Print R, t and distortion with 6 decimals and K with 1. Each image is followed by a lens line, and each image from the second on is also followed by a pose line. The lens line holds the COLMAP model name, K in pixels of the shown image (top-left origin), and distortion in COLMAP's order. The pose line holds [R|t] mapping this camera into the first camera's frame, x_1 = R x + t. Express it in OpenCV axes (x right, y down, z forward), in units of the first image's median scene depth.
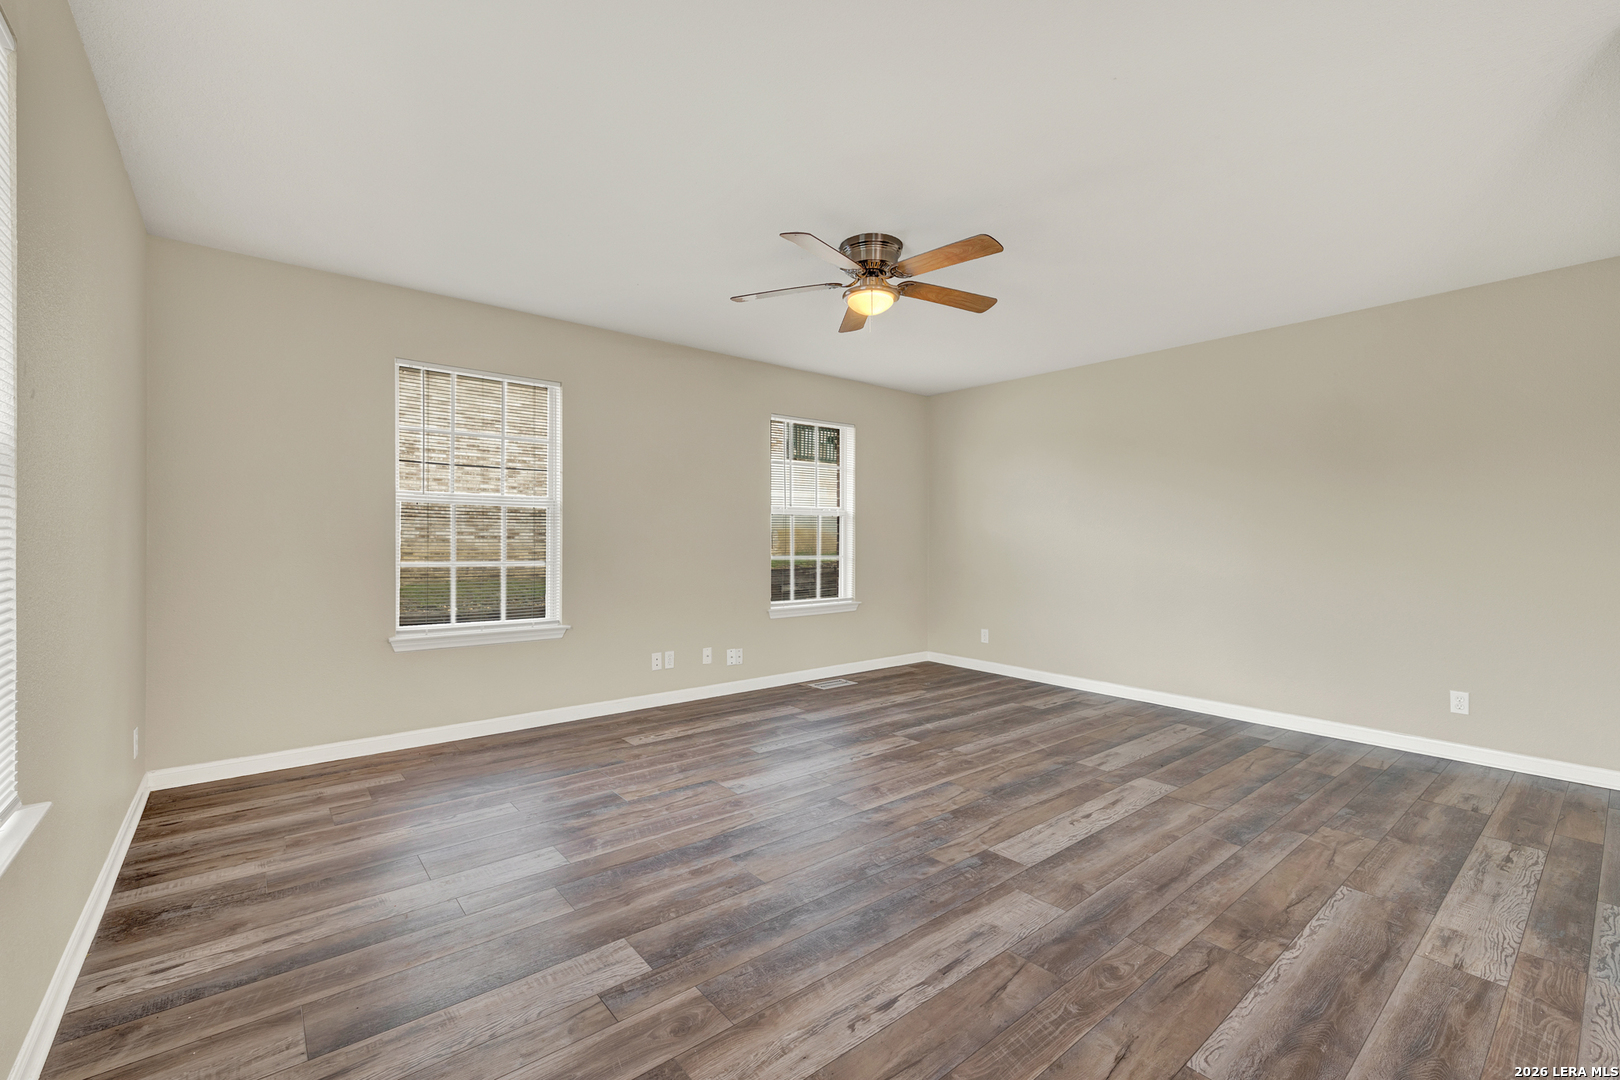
lens RADIAL K [[698.9, 0, 807.4], [0, 698.9, 539.6], [0, 0, 1]] dist [-0.023585, 0.004115]
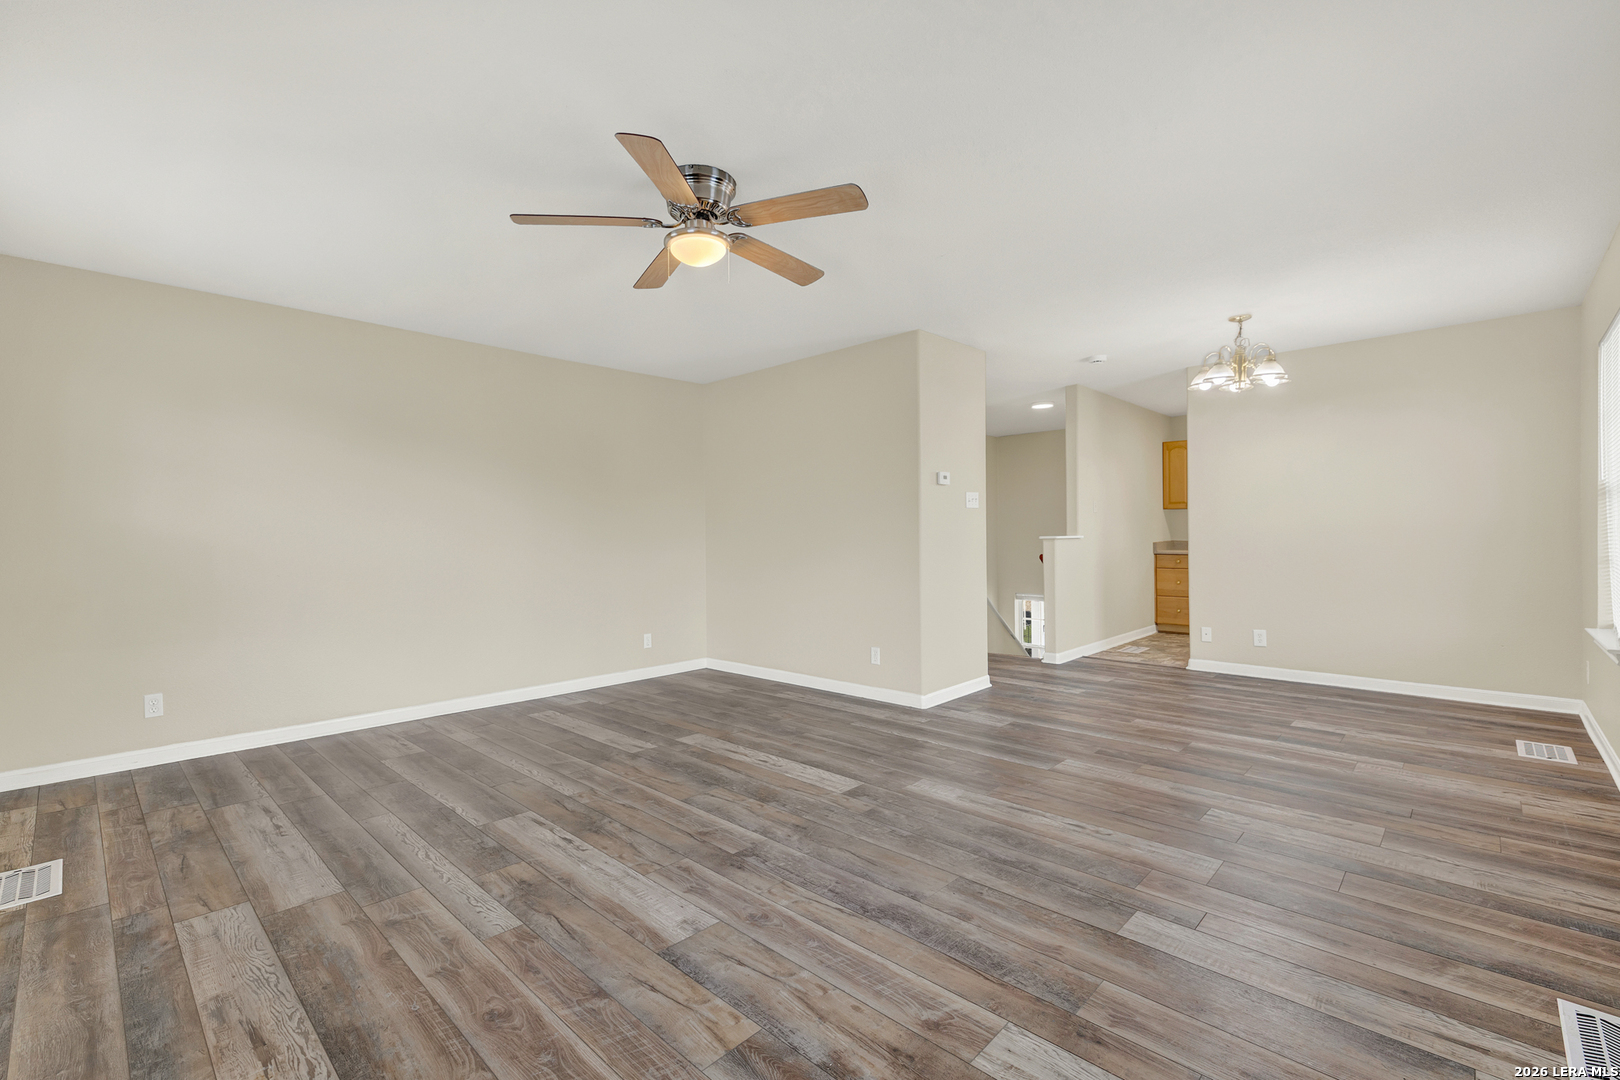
lens RADIAL K [[698.9, 0, 803.8], [0, 698.9, 546.8], [0, 0, 1]] dist [-0.023585, 0.004115]
pose [[-0.117158, -0.021930, 0.992871, -0.772534], [0.017426, 0.999557, 0.024134, -0.005042], [-0.992960, 0.020129, -0.116724, 1.012943]]
